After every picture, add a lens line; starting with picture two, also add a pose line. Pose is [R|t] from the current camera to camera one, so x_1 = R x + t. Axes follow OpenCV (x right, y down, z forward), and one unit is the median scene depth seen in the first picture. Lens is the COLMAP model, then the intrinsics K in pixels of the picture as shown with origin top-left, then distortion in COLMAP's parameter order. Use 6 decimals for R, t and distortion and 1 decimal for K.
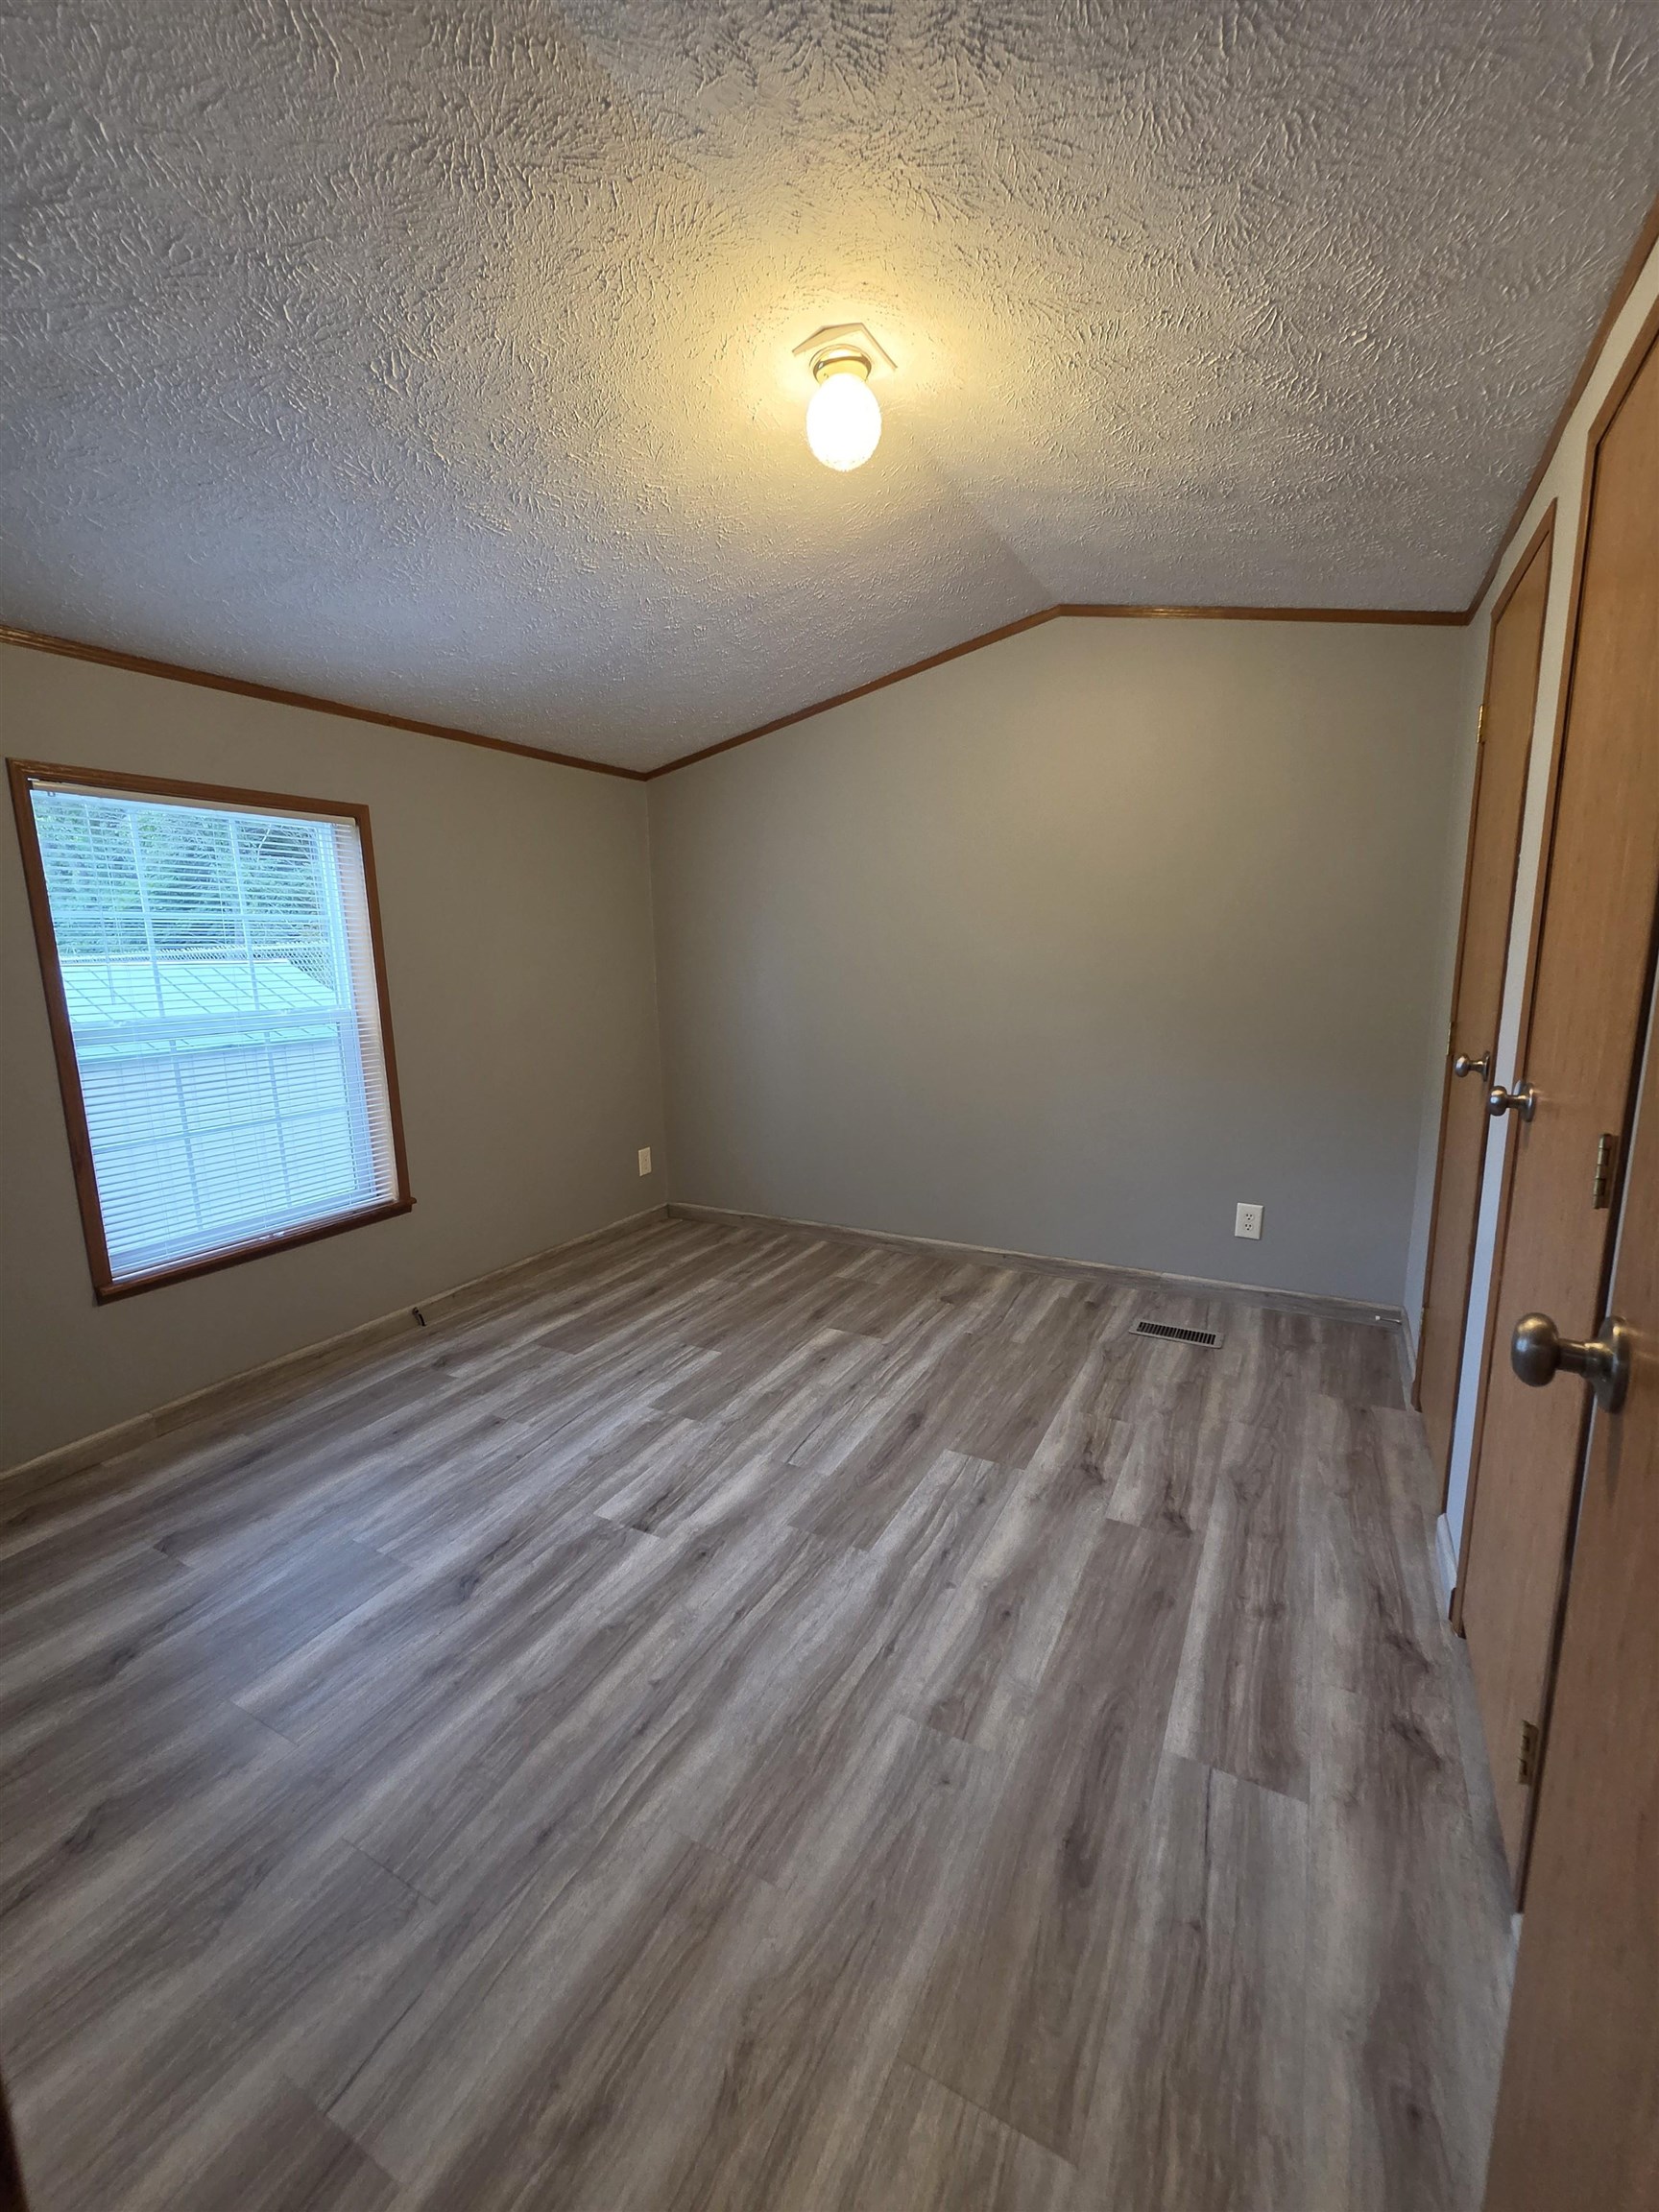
lens RADIAL K [[904.2, 0, 829.5], [0, 904.2, 1106.0], [0, 0, 1]] dist [0.001601, 0.000311]
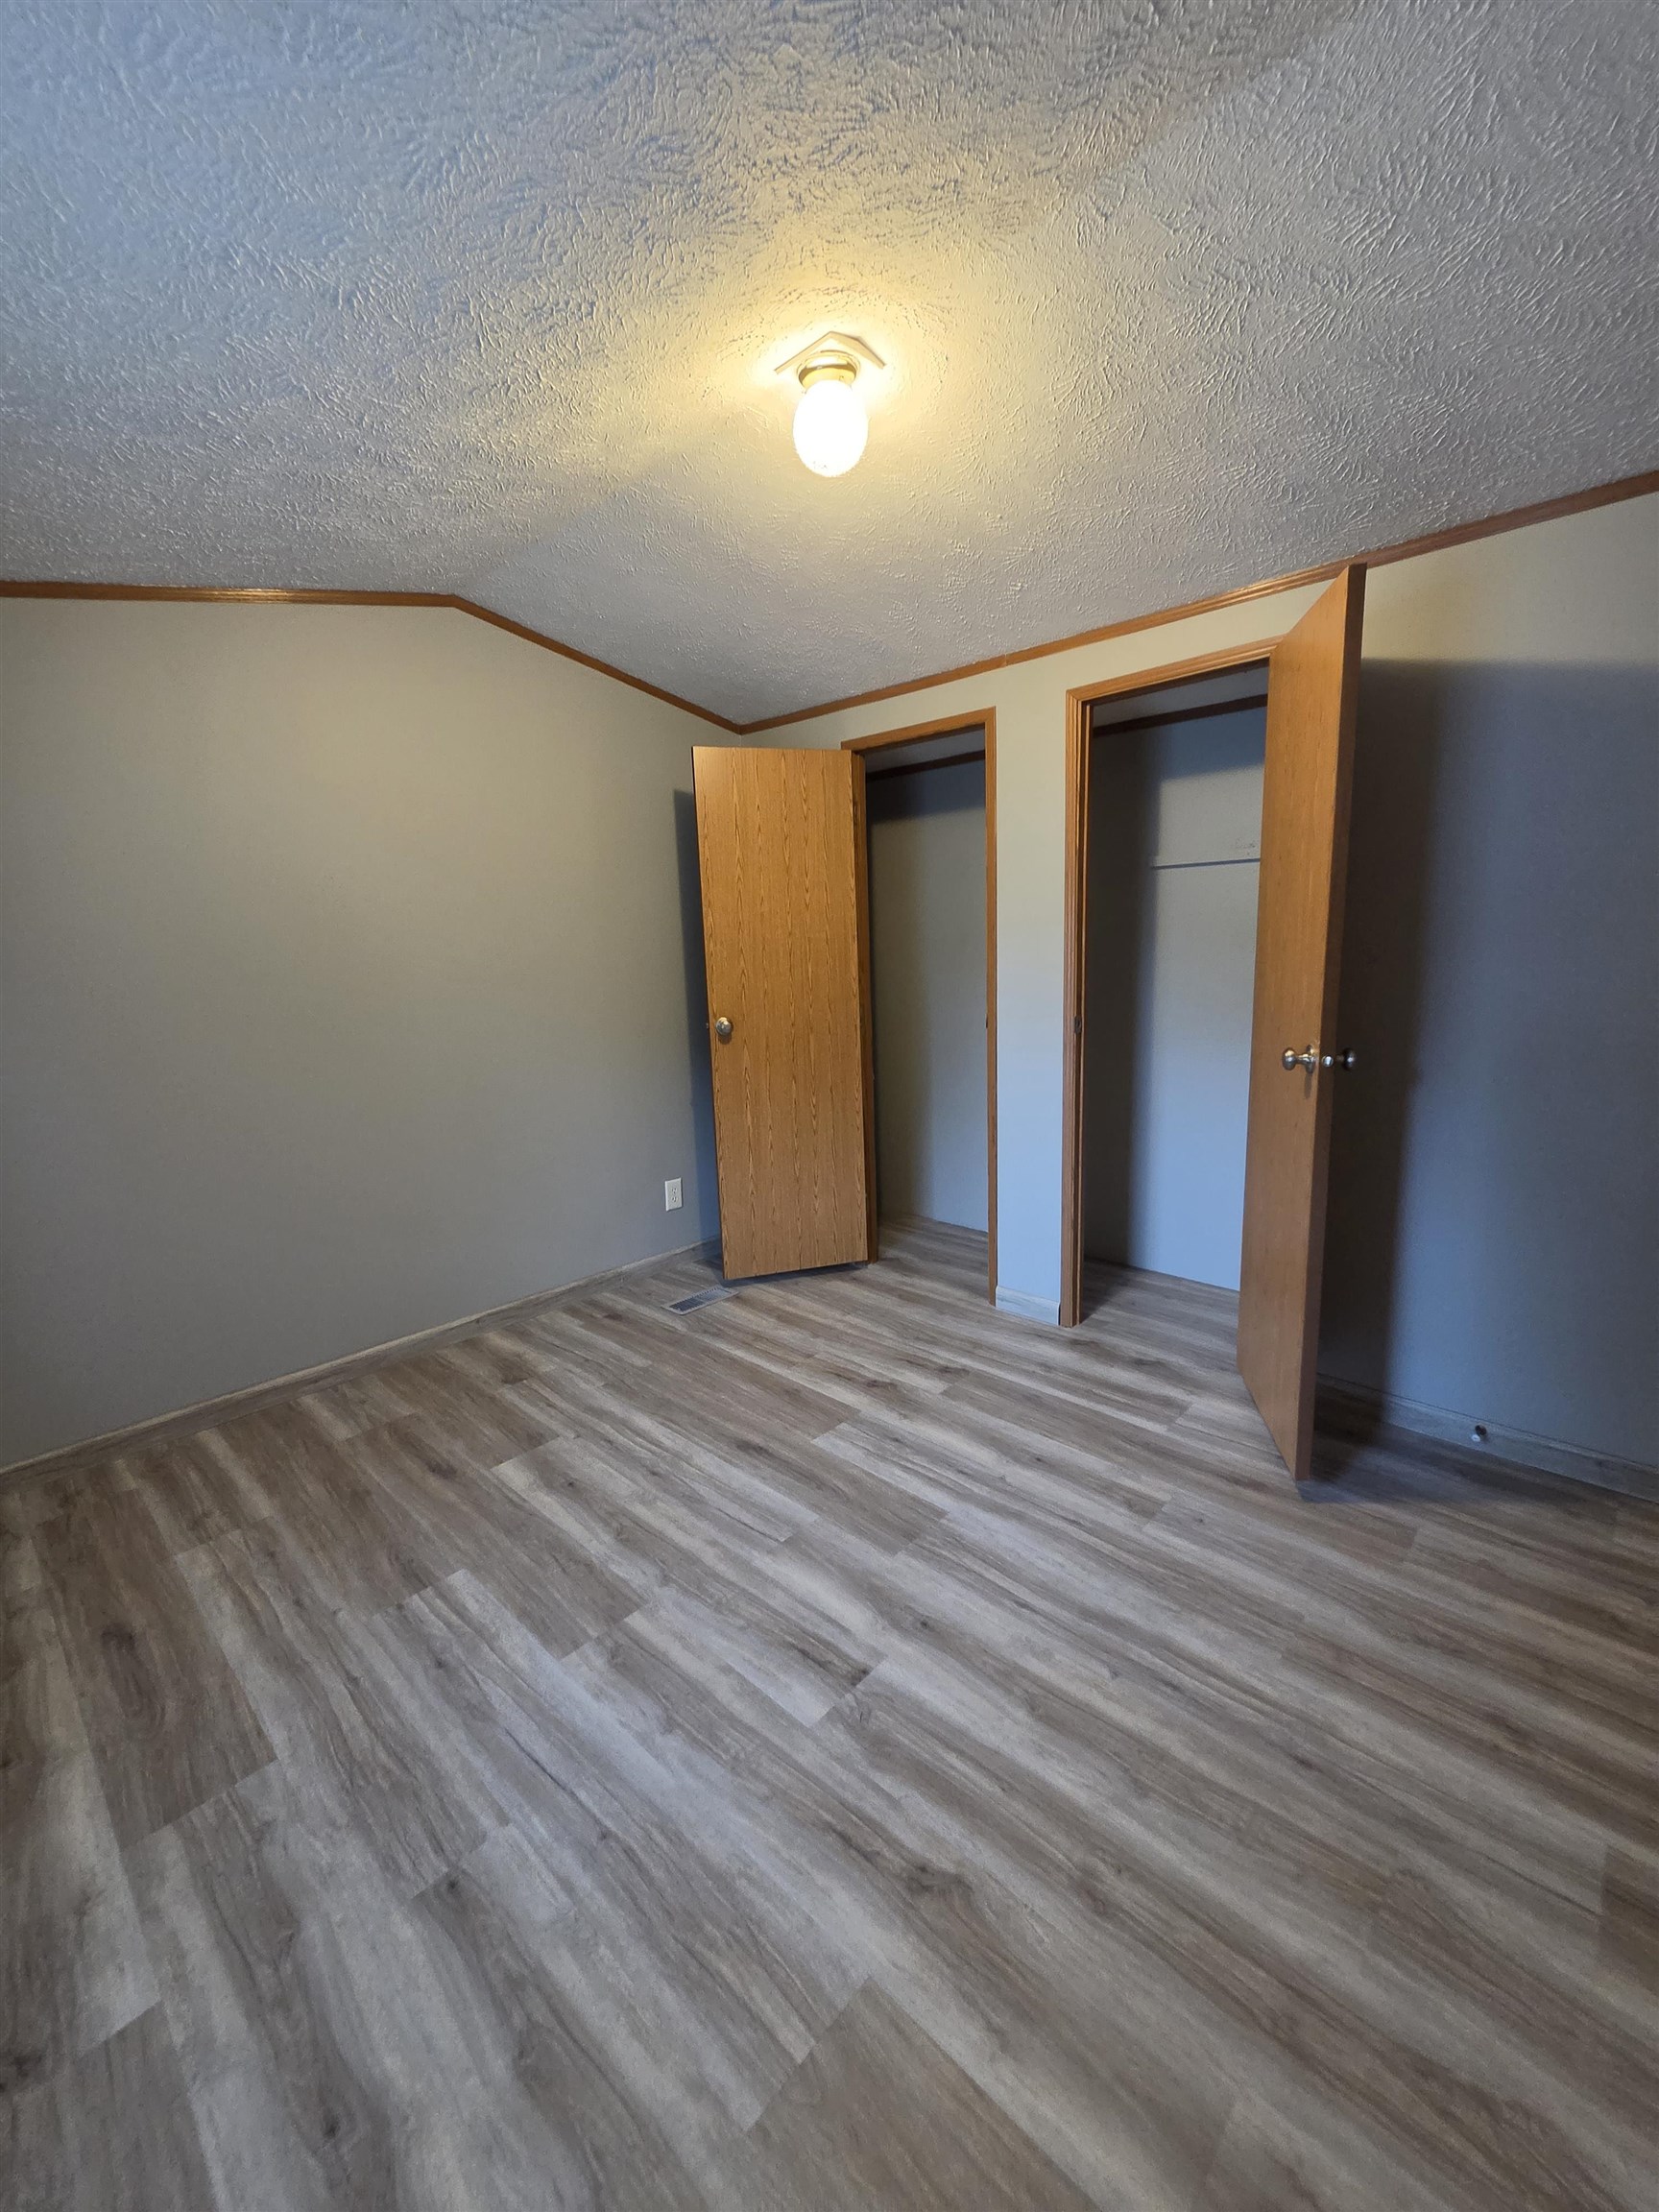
lens RADIAL K [[904.2, 0, 829.5], [0, 904.2, 1106.0], [0, 0, 1]] dist [0.001601, 0.000311]
pose [[0.266400, -0.158137, 0.950802, -0.754301], [0.195304, 0.974843, 0.107414, -0.088882], [-0.943868, 0.157080, 0.290583, 0.615768]]
